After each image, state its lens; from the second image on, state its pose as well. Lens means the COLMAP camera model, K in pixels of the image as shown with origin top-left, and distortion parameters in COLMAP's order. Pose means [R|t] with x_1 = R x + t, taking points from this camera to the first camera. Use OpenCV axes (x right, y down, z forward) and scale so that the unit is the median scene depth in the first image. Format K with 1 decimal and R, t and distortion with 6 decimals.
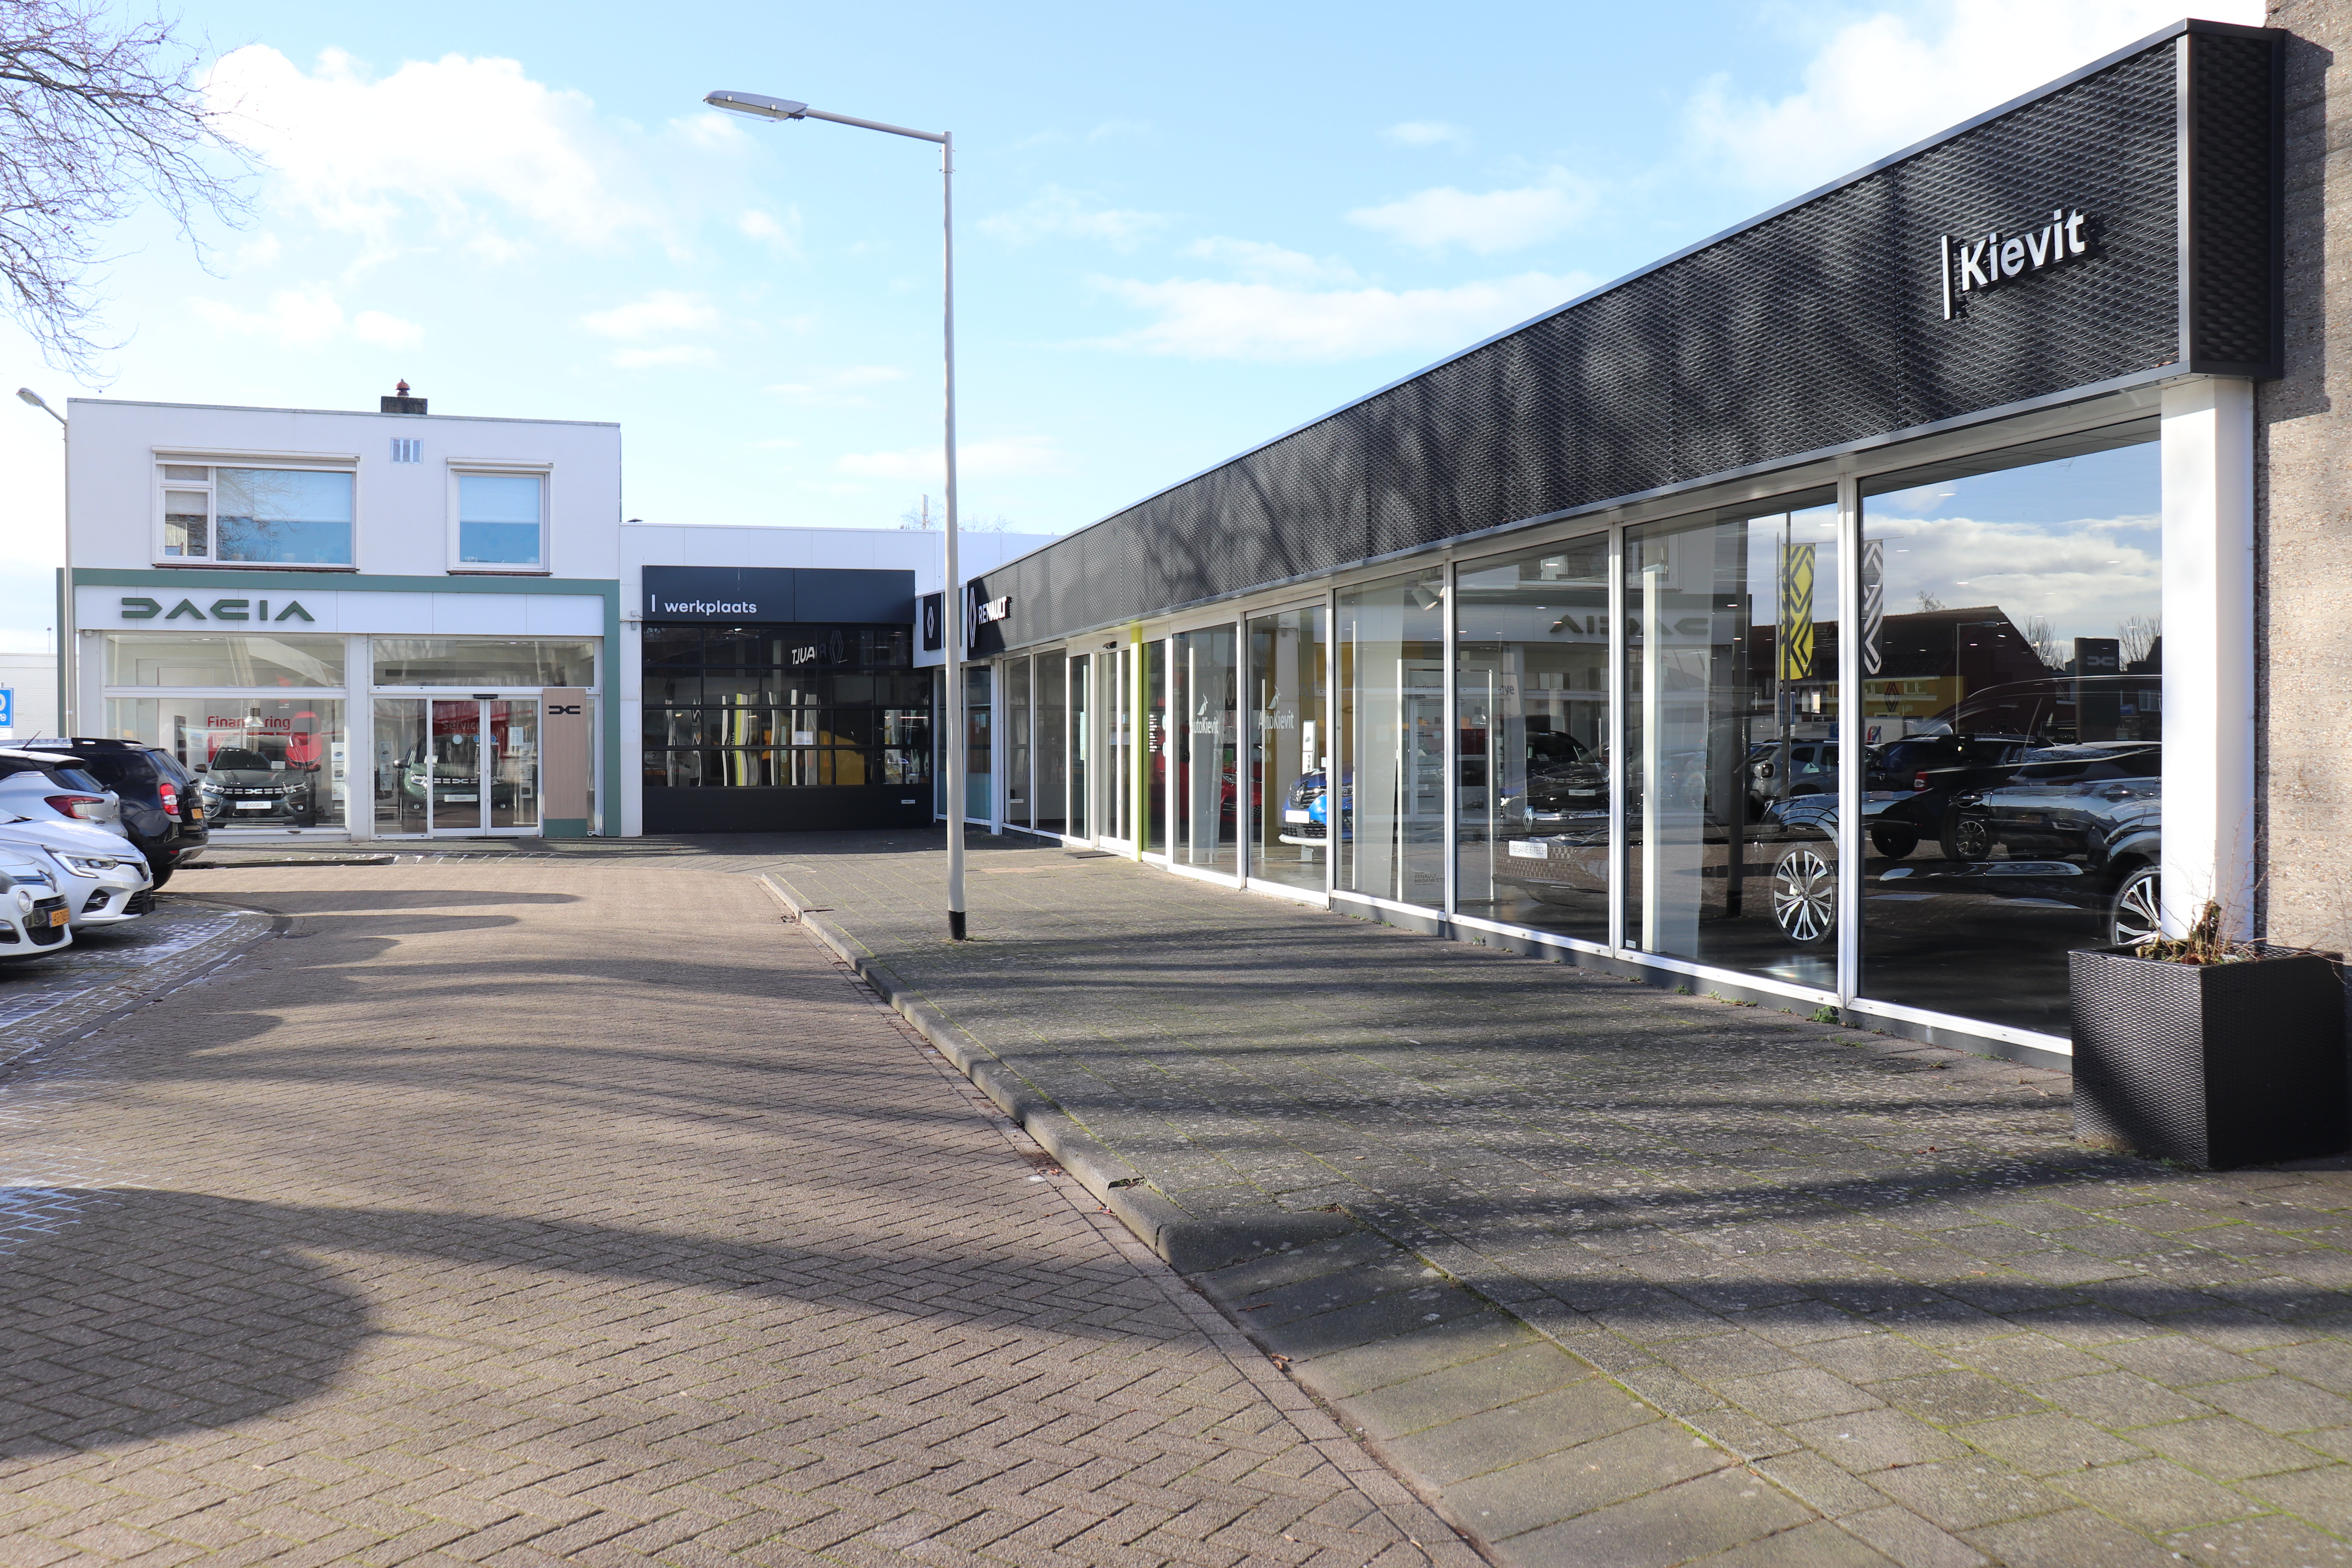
lens RADIAL K [[2017.5, 0, 1176.0], [0, 2017.5, 784.0], [0, 0, 1]] dist [-0.163726, 0.160740]
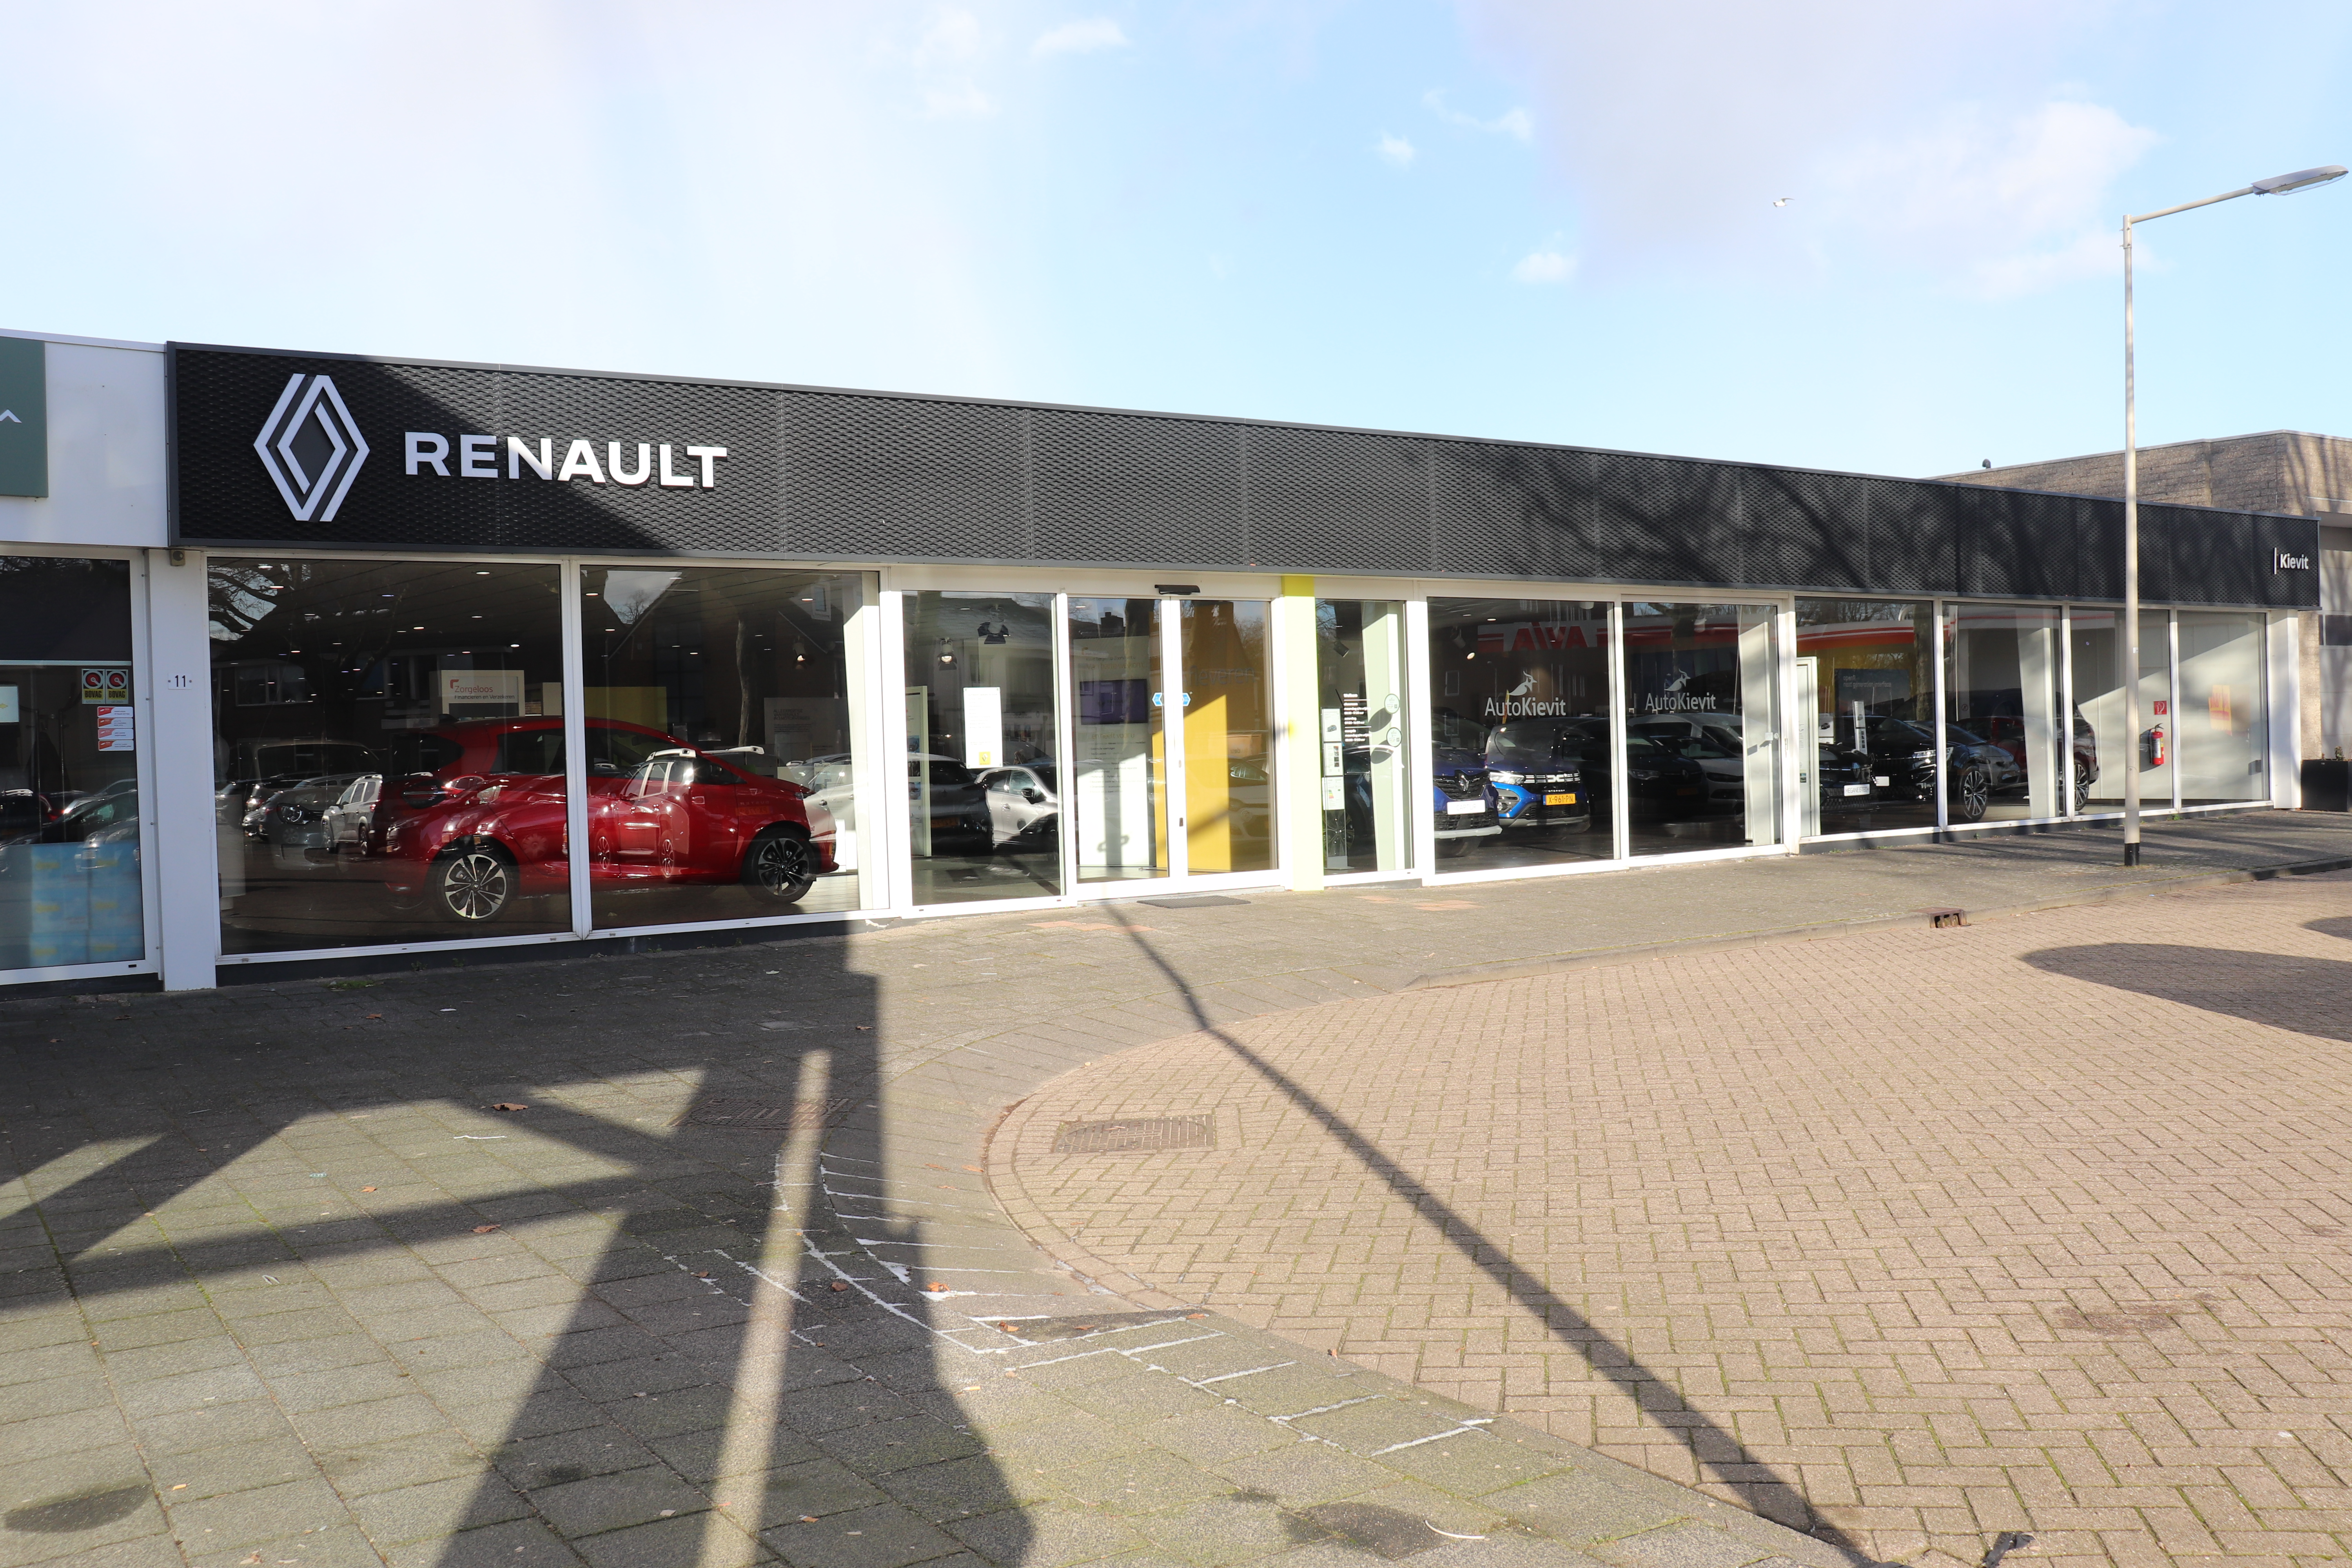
lens RADIAL K [[2017.5, 0, 1176.0], [0, 2017.5, 784.0], [0, 0, 1]] dist [-0.163726, 0.160740]
pose [[-0.285096, -0.006300, 0.958478, -1.161539], [0.044778, 0.998799, 0.019884, -0.025382], [-0.957453, 0.048588, -0.284471, 2.005815]]
